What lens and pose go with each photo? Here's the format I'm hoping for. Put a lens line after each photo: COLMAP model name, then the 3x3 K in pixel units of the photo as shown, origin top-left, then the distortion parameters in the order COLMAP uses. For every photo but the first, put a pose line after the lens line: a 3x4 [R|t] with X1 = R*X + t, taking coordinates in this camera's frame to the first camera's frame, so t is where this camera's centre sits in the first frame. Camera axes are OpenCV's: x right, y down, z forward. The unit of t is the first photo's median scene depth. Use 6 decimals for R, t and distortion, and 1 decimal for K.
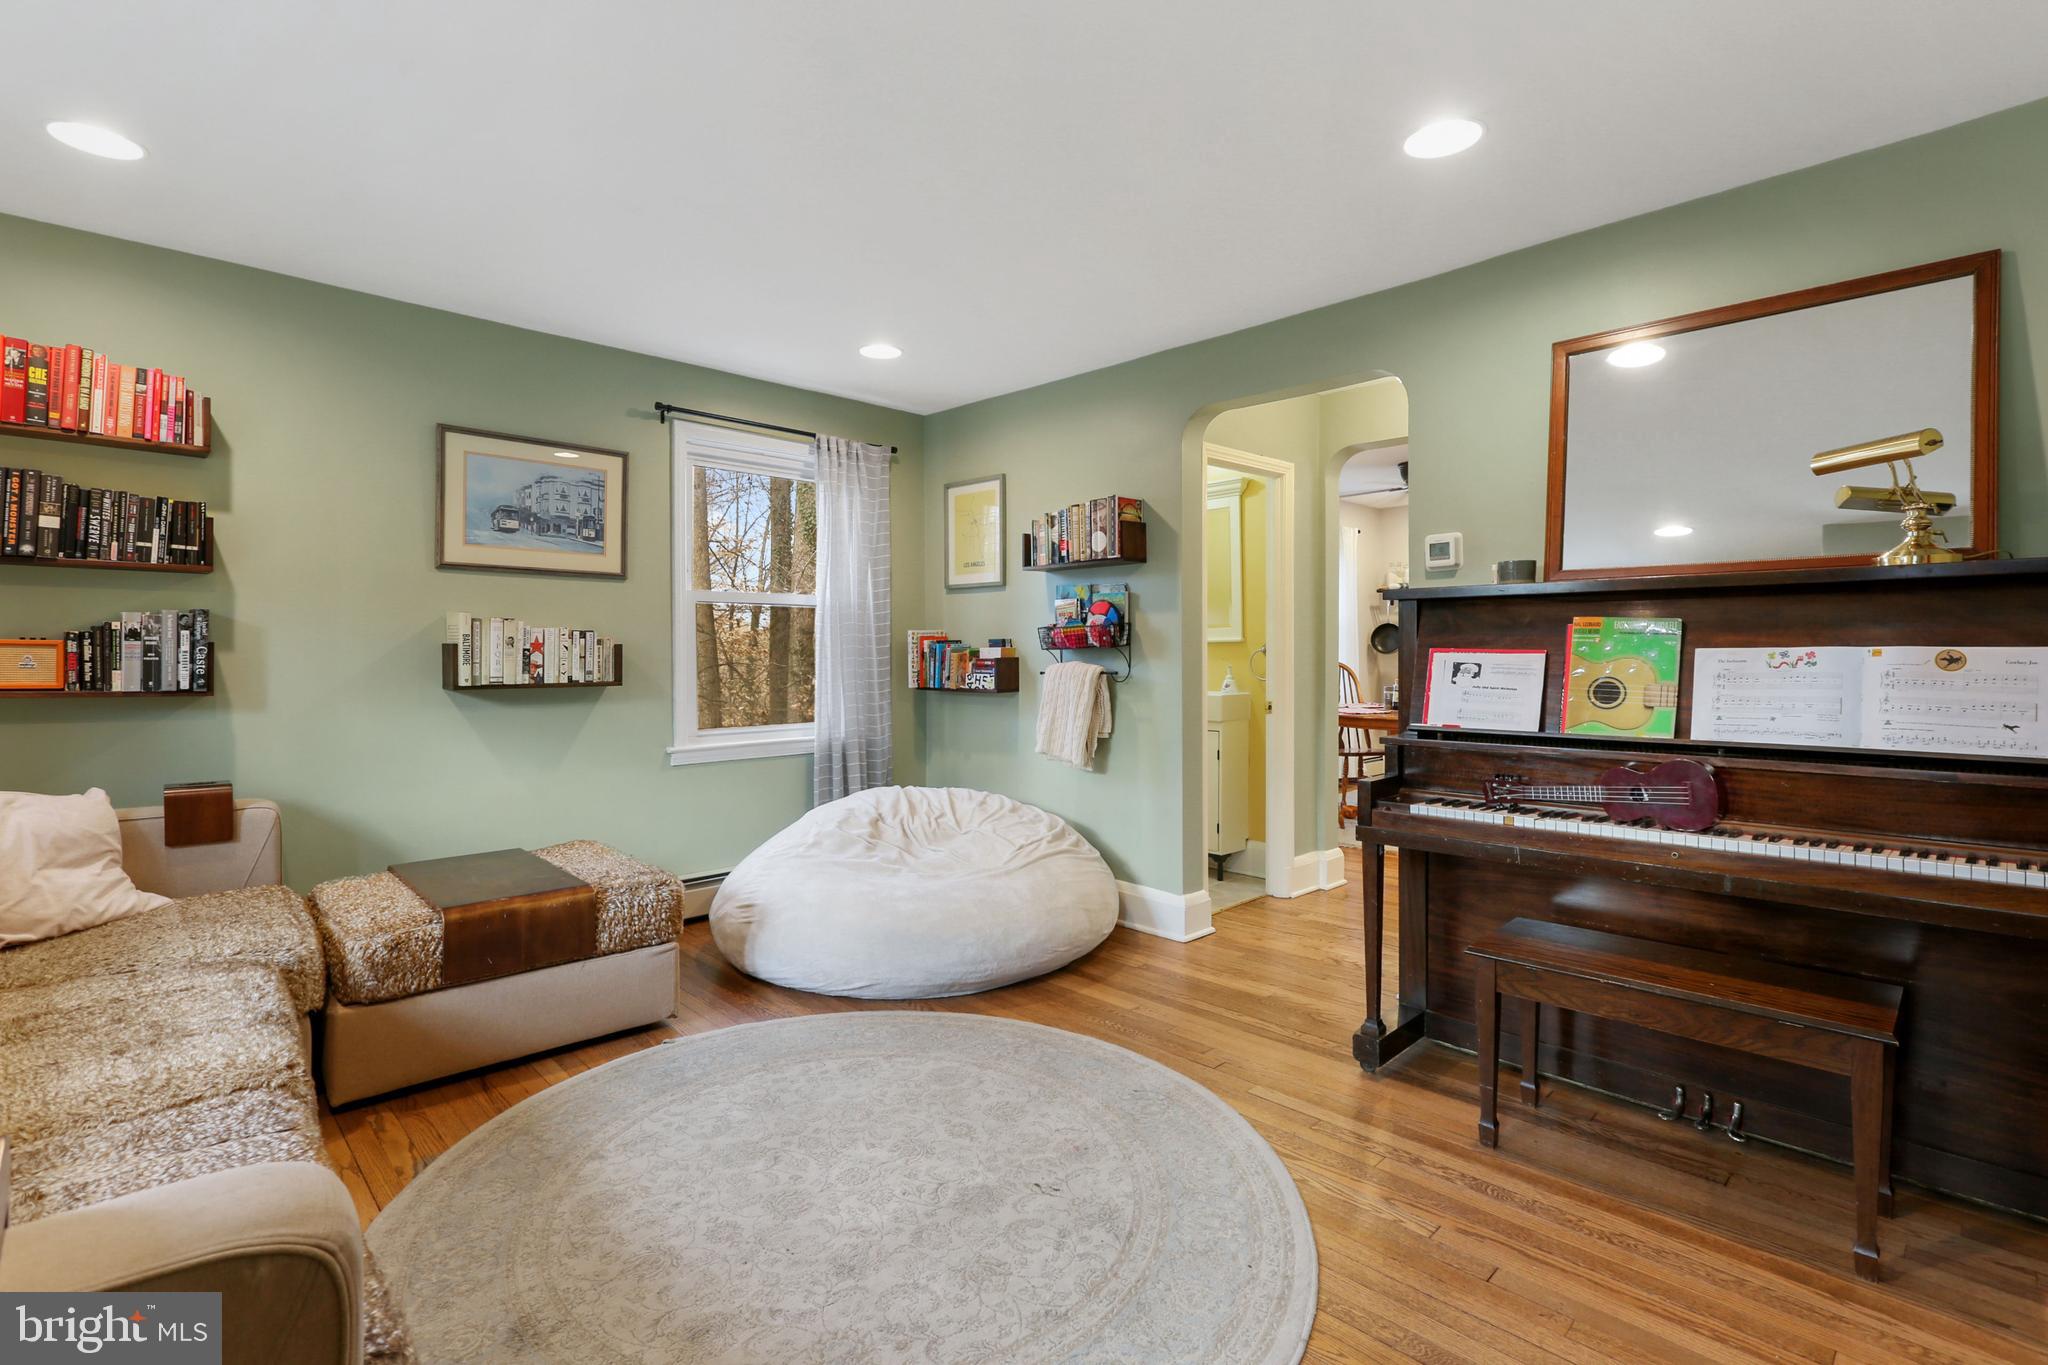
lens RADIAL K [[955.2, 0, 1022.0], [0, 955.2, 680.1], [0, 0, 1]] dist [-0.000401, -0.000181]
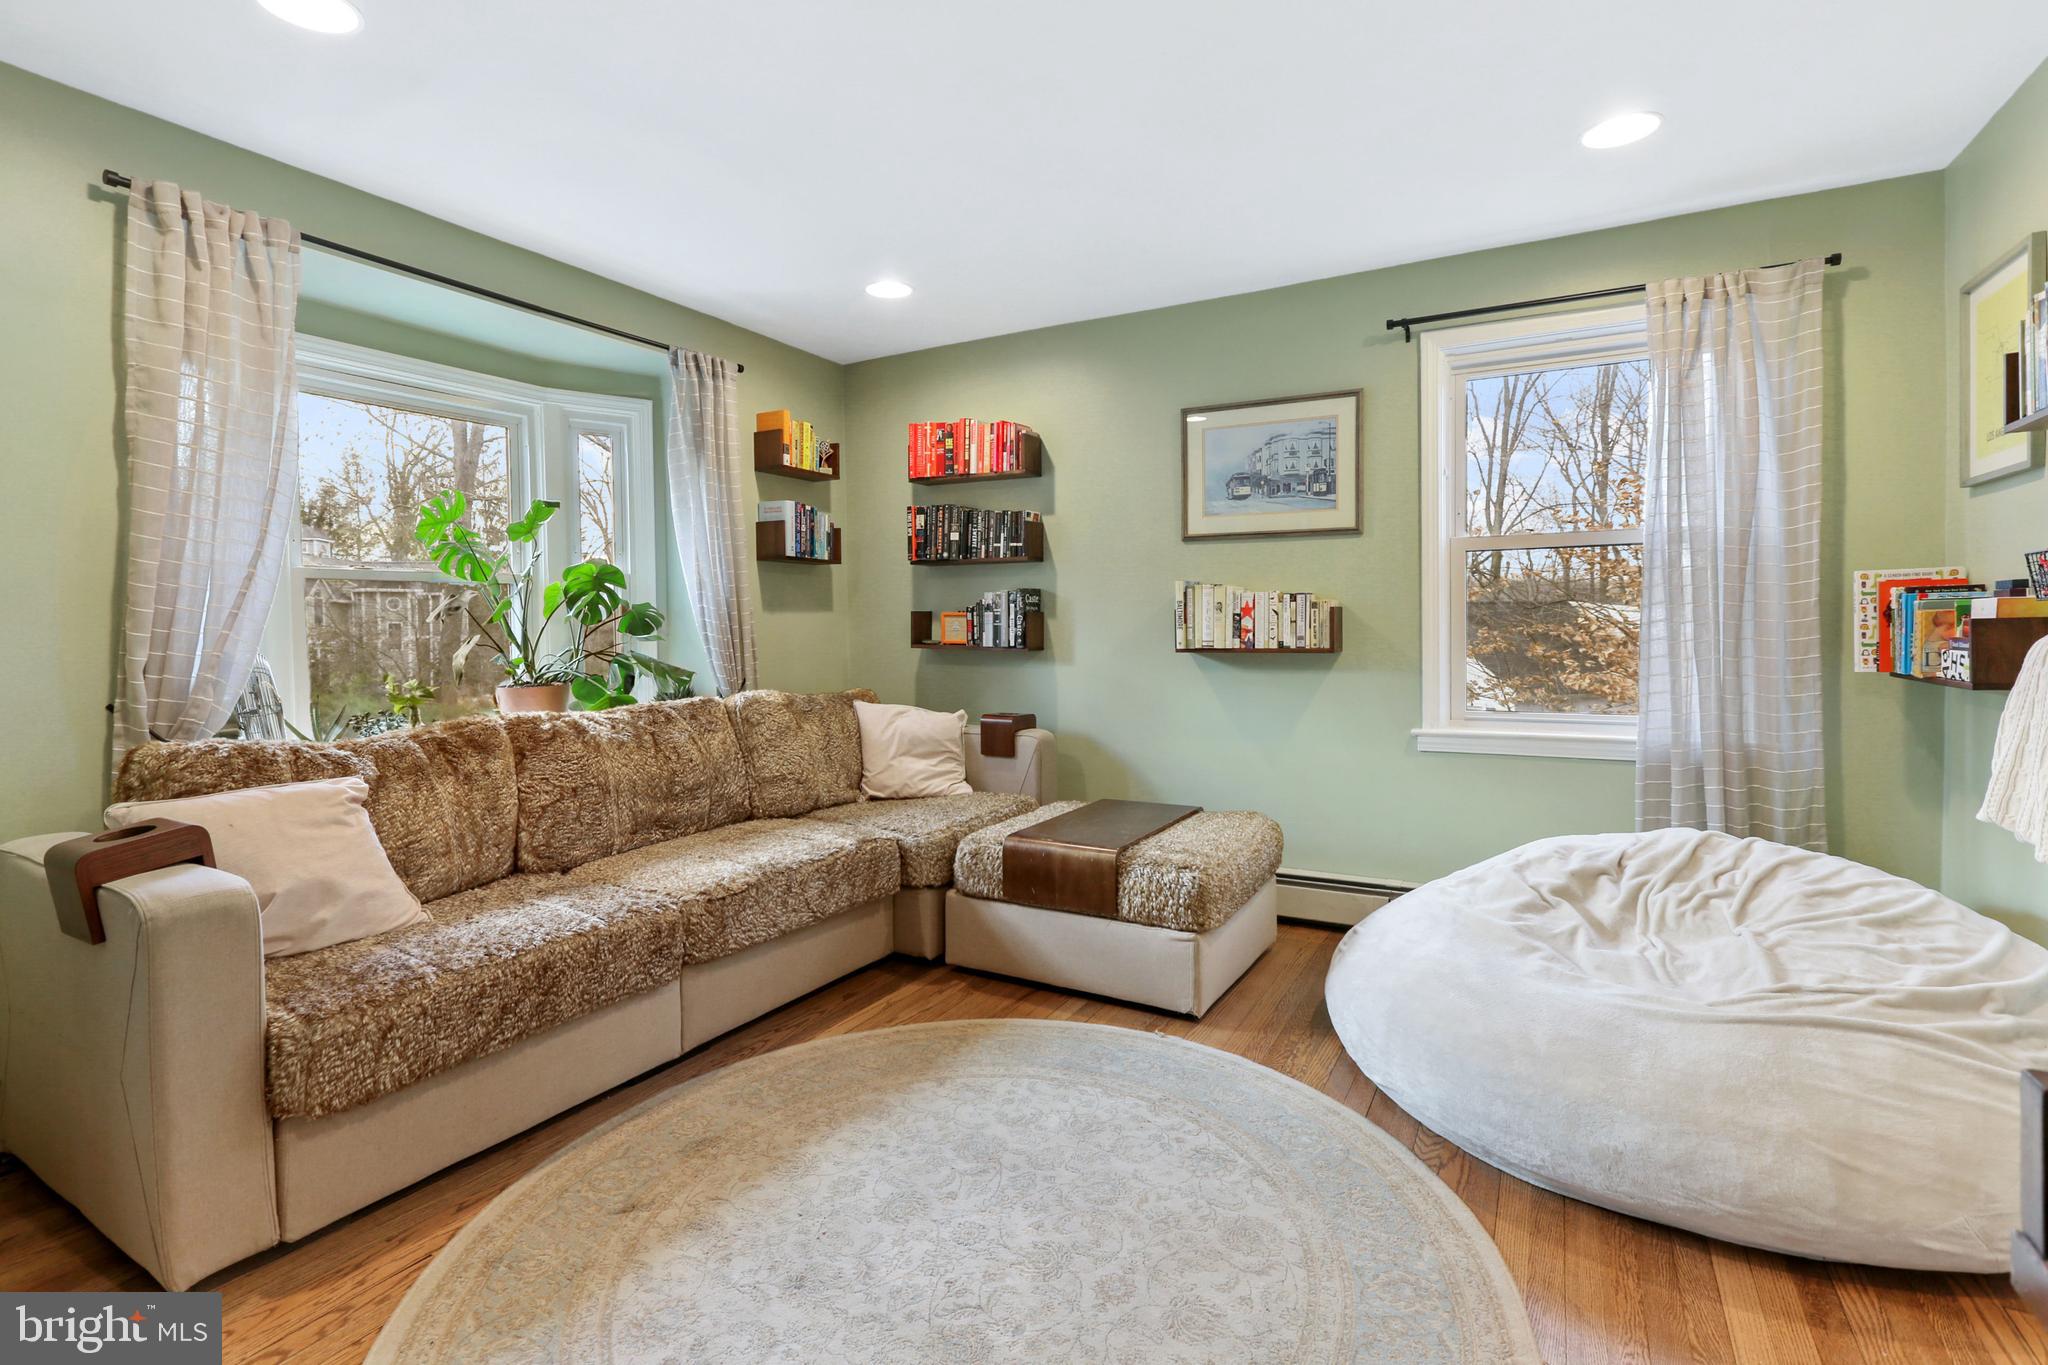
lens RADIAL K [[967.2, 0, 1017.9], [0, 967.2, 662.3], [0, 0, 1]] dist [0.001424, 0.000163]
pose [[0.286388, 0.034935, -0.957477, 0.490880], [-0.018845, 0.999347, 0.030826, -0.010510], [0.957928, 0.009216, 0.286860, 0.605921]]
